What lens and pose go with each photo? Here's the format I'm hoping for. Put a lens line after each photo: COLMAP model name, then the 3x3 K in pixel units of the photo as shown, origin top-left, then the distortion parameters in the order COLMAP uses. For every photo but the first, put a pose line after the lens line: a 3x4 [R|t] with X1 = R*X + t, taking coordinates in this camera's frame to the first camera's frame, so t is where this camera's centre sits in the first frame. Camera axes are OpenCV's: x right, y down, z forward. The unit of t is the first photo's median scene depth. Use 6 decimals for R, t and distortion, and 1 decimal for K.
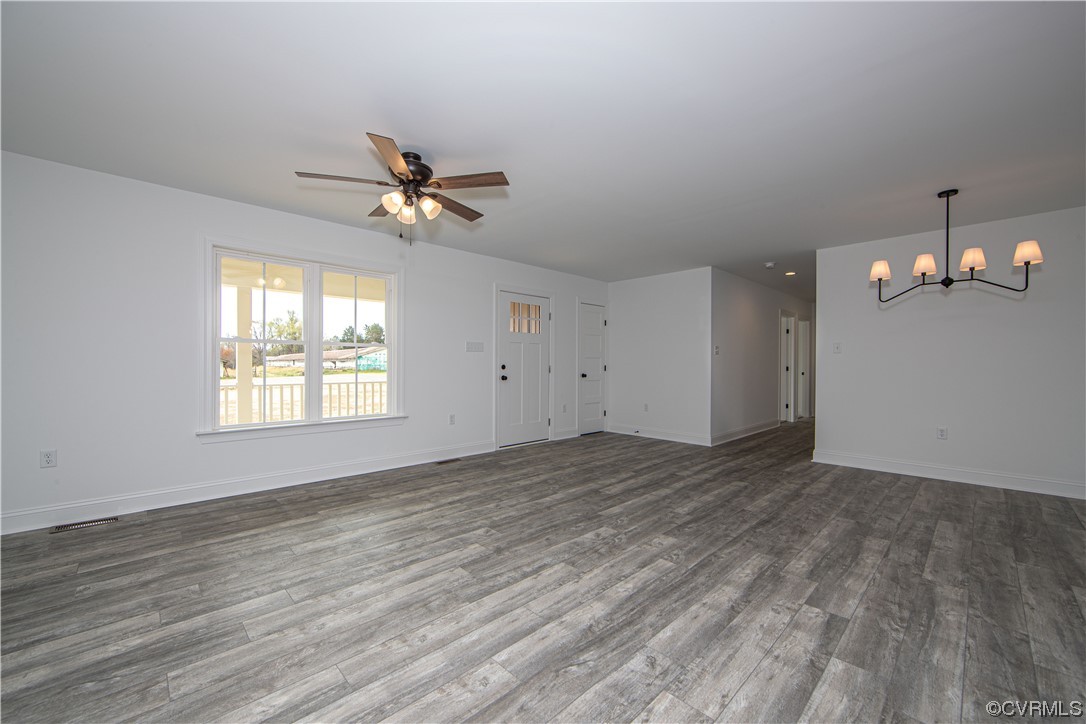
lens RADIAL K [[436.9, 0, 542.8], [0, 436.9, 367.4], [0, 0, 1]] dist [-0.014369, 0.002528]
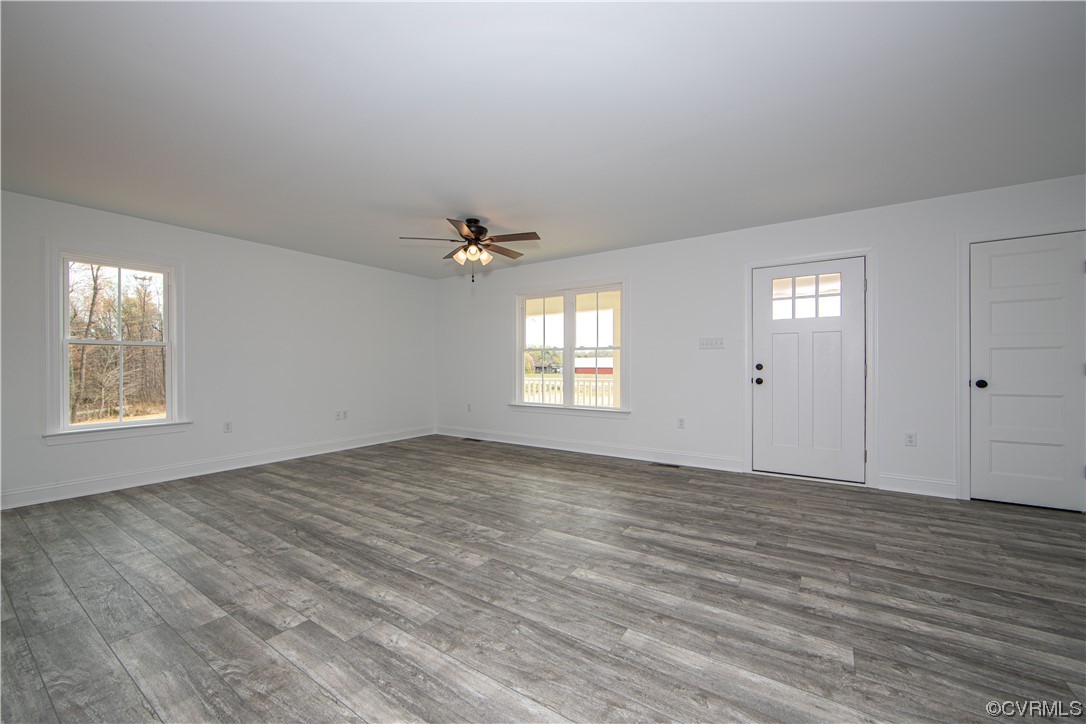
lens RADIAL K [[436.9, 0, 542.8], [0, 436.9, 367.4], [0, 0, 1]] dist [-0.014369, 0.002528]
pose [[0.189789, 0.000775, -0.981825, 1.132874], [-0.003460, 0.999994, 0.000121, 0.001404], [0.981819, 0.003374, 0.189790, 0.923511]]
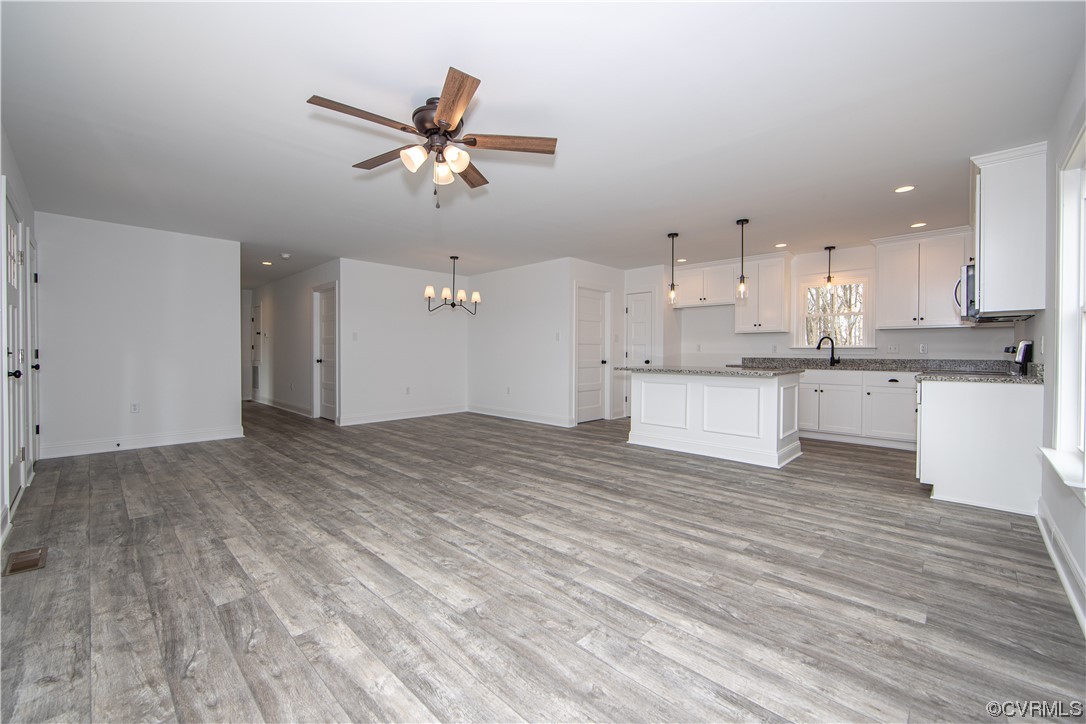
lens RADIAL K [[432.6, 0, 543.0], [0, 432.6, 362.0], [0, 0, 1]] dist [-0.013047, 0.000163]
pose [[-0.034013, -0.027414, 0.999045, -1.124060], [0.004142, 0.999611, 0.027571, -0.000990], [-0.999413, 0.005076, -0.033886, 0.797640]]
